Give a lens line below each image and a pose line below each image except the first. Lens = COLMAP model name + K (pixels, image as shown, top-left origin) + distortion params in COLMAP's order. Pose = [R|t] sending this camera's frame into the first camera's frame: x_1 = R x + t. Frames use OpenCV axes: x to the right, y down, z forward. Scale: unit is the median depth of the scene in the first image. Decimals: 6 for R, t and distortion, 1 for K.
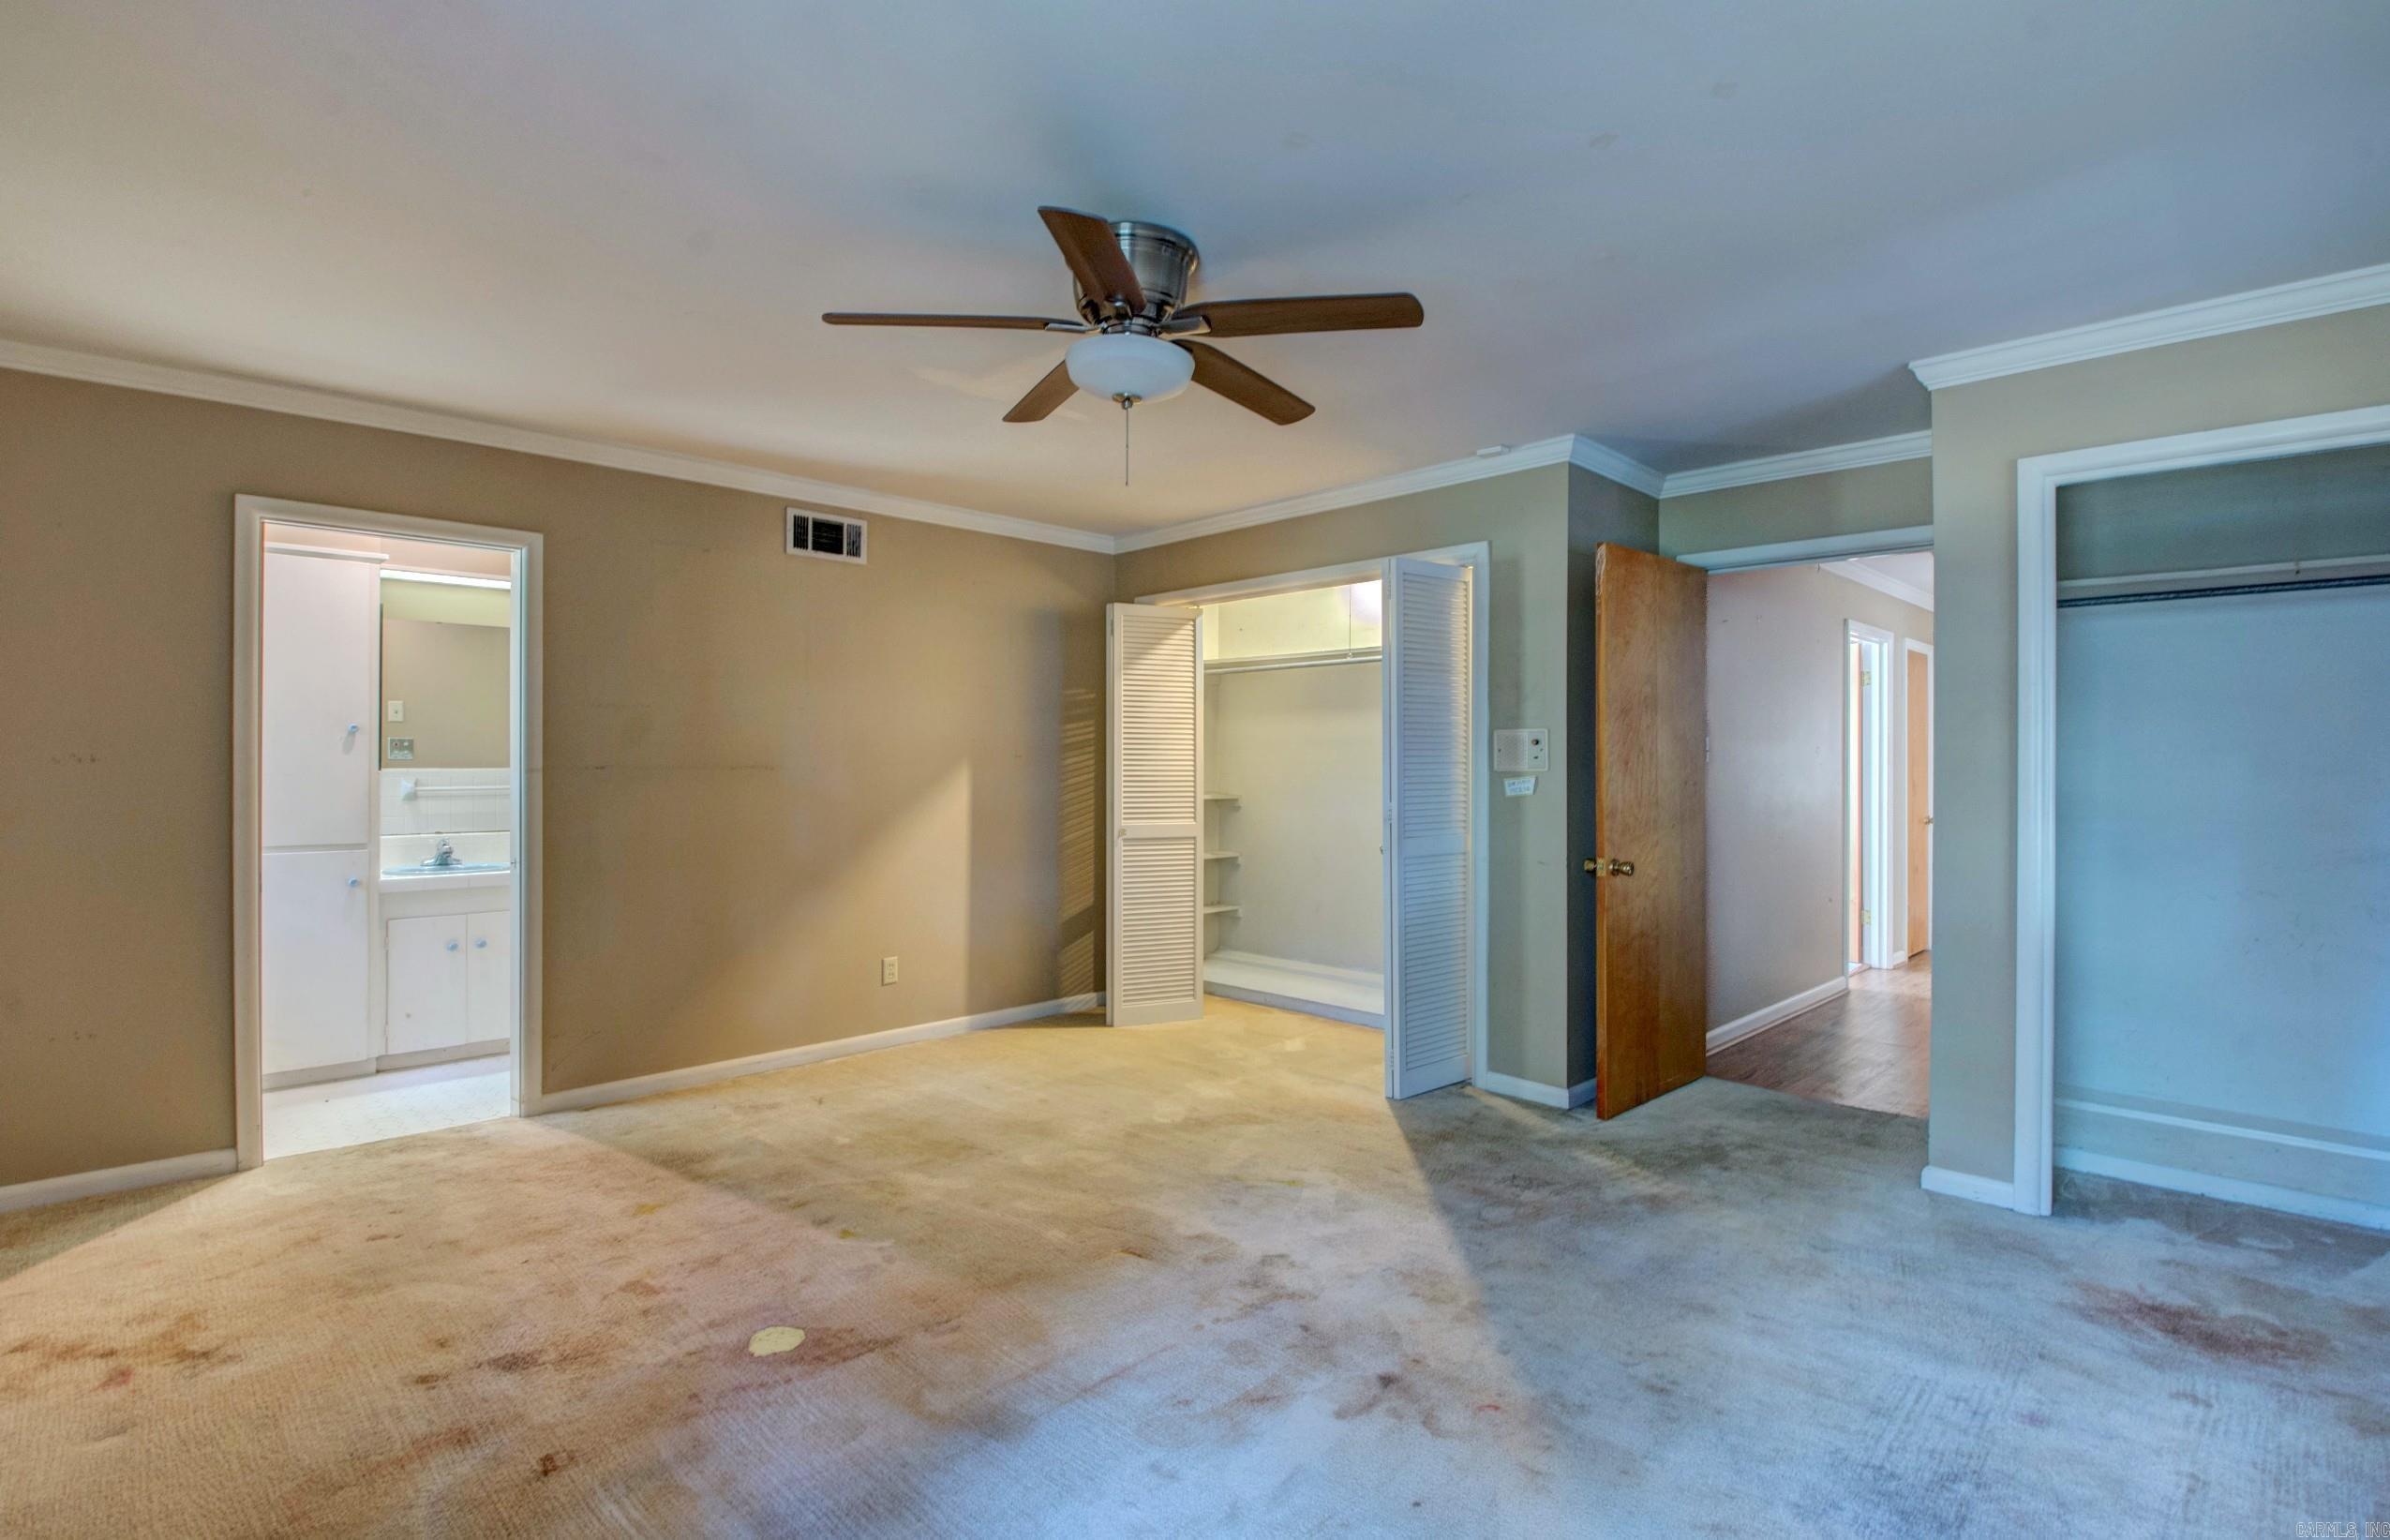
lens RADIAL K [[1125.9, 0, 1198.8], [0, 1125.9, 755.8], [0, 0, 1]] dist [-0.017725, -0.000683]
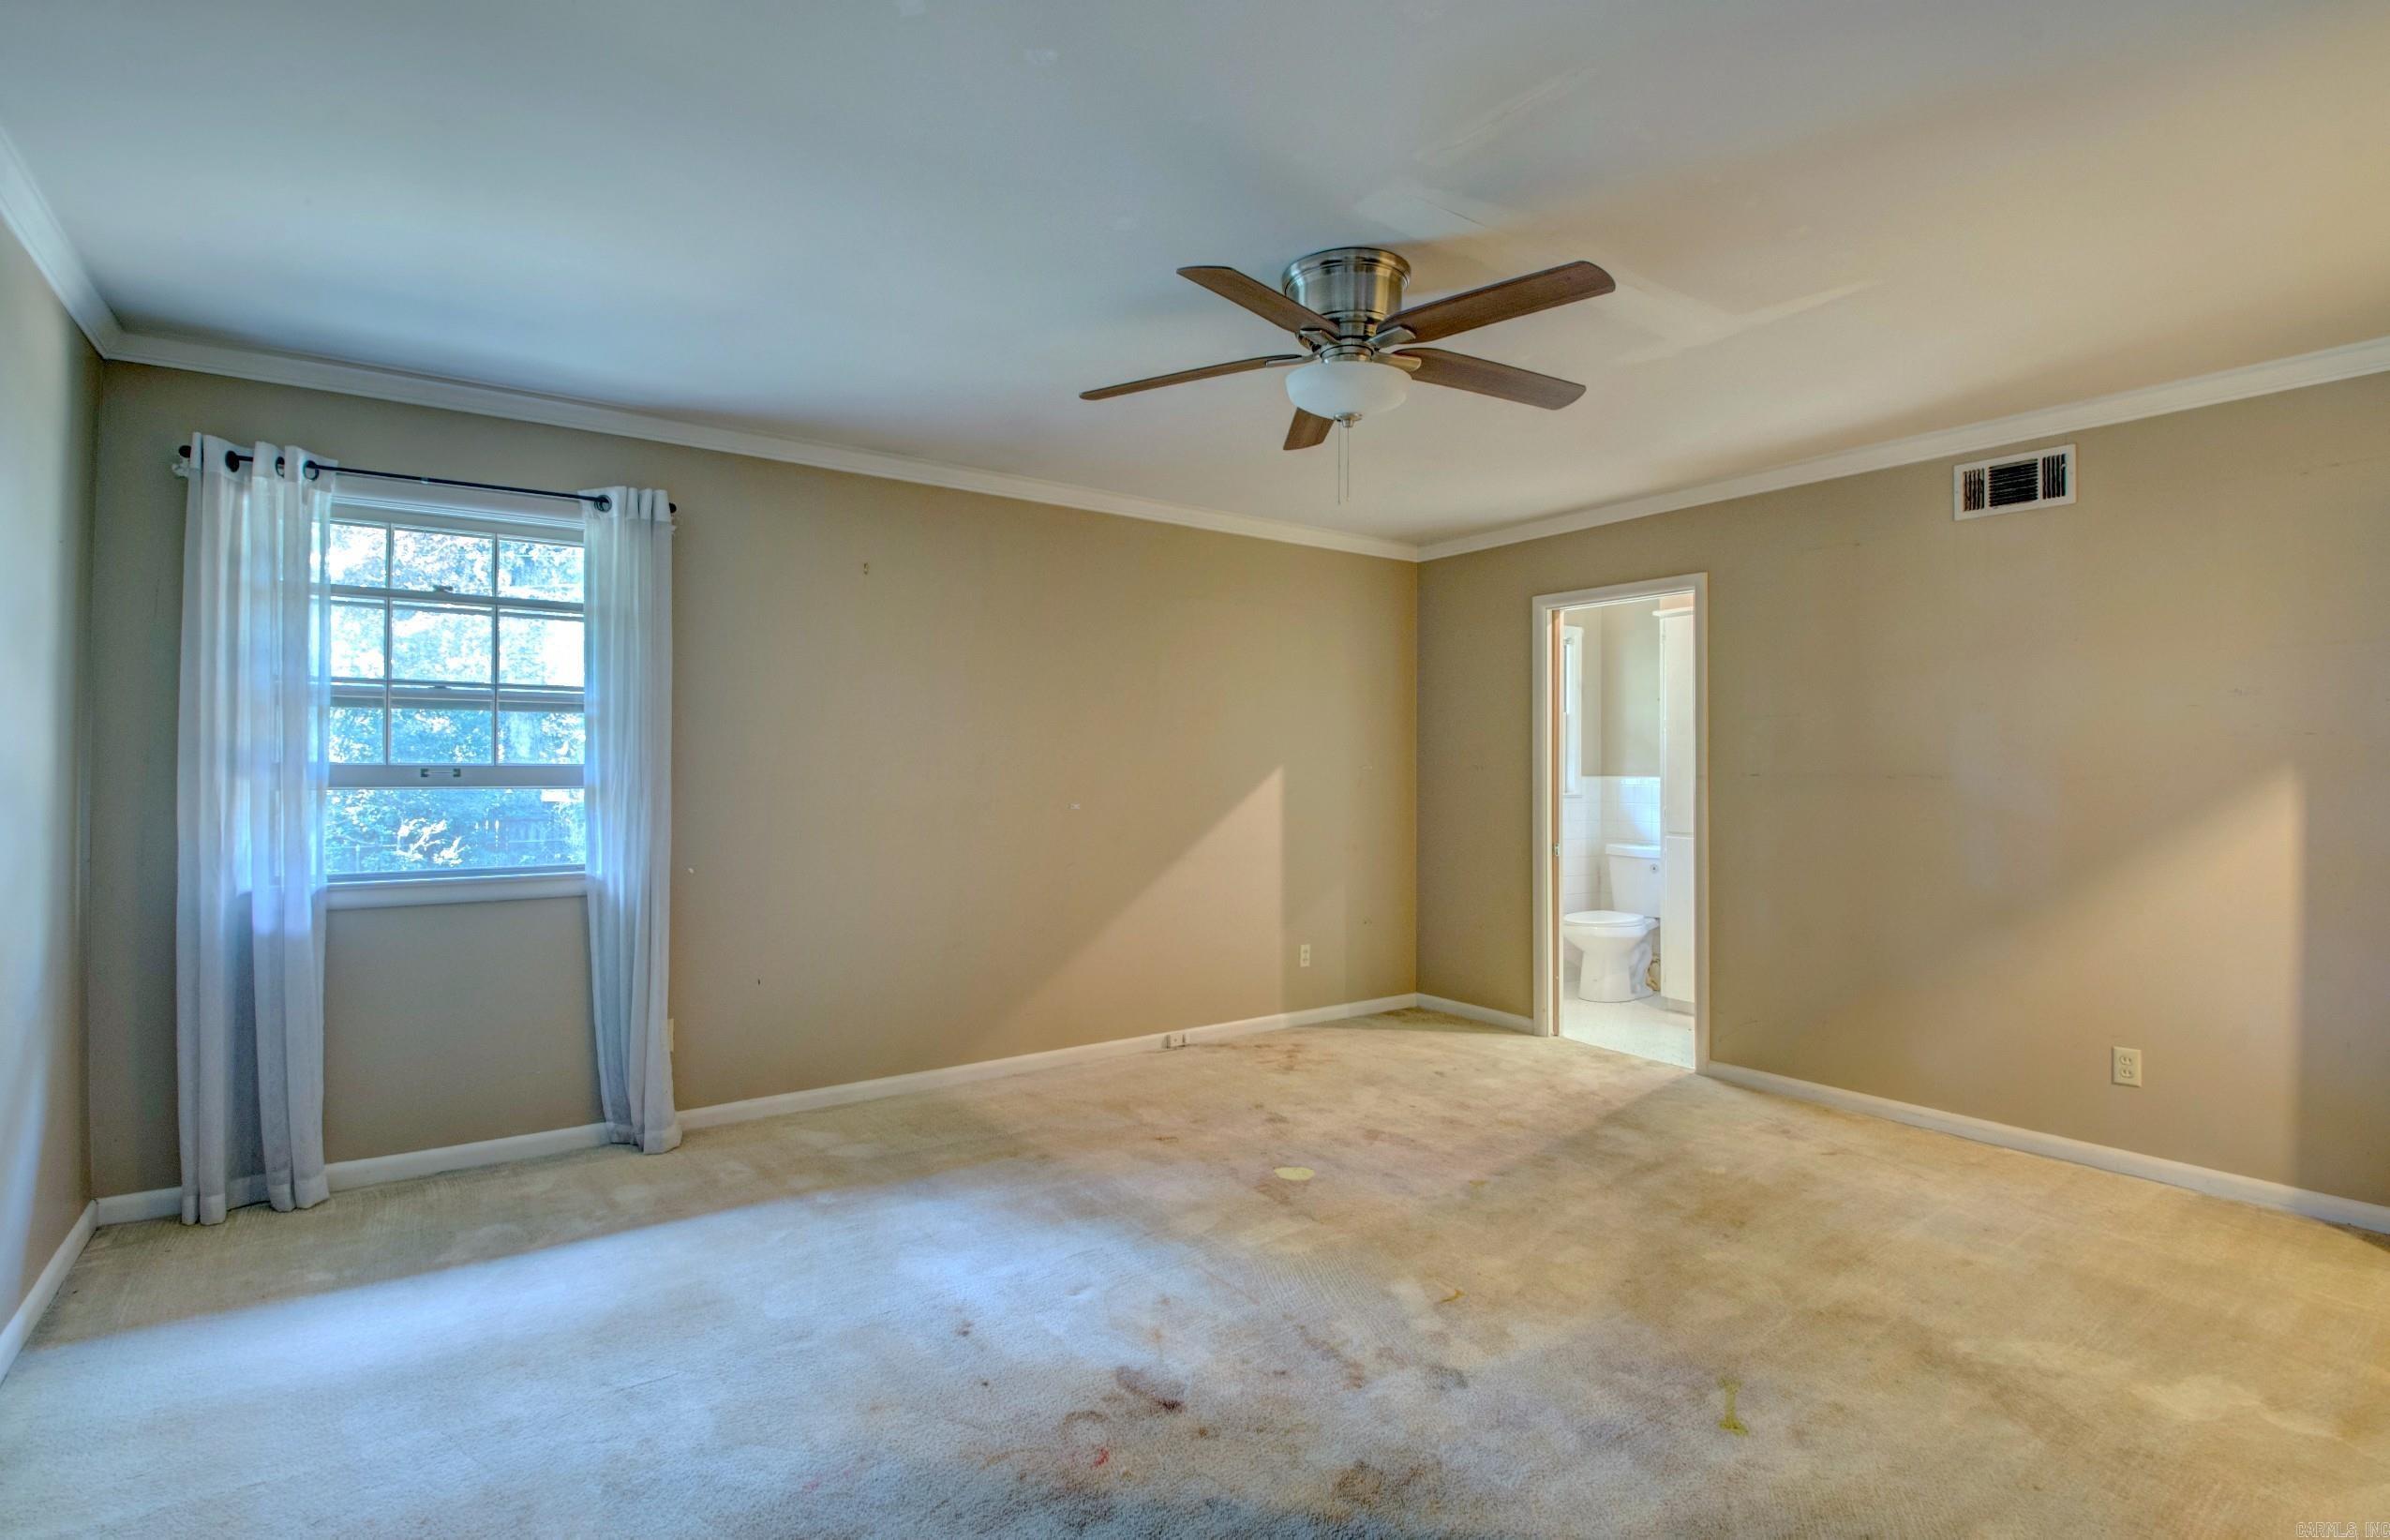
lens RADIAL K [[1125.9, 0, 1195.1], [0, 1125.9, 768.3], [0, 0, 1]] dist [-0.017725, -0.000683]
pose [[-0.175340, -0.003749, -0.984501, 0.667281], [0.001935, 0.999990, -0.004152, 0.007860], [0.984506, -0.002633, -0.175331, 0.712774]]
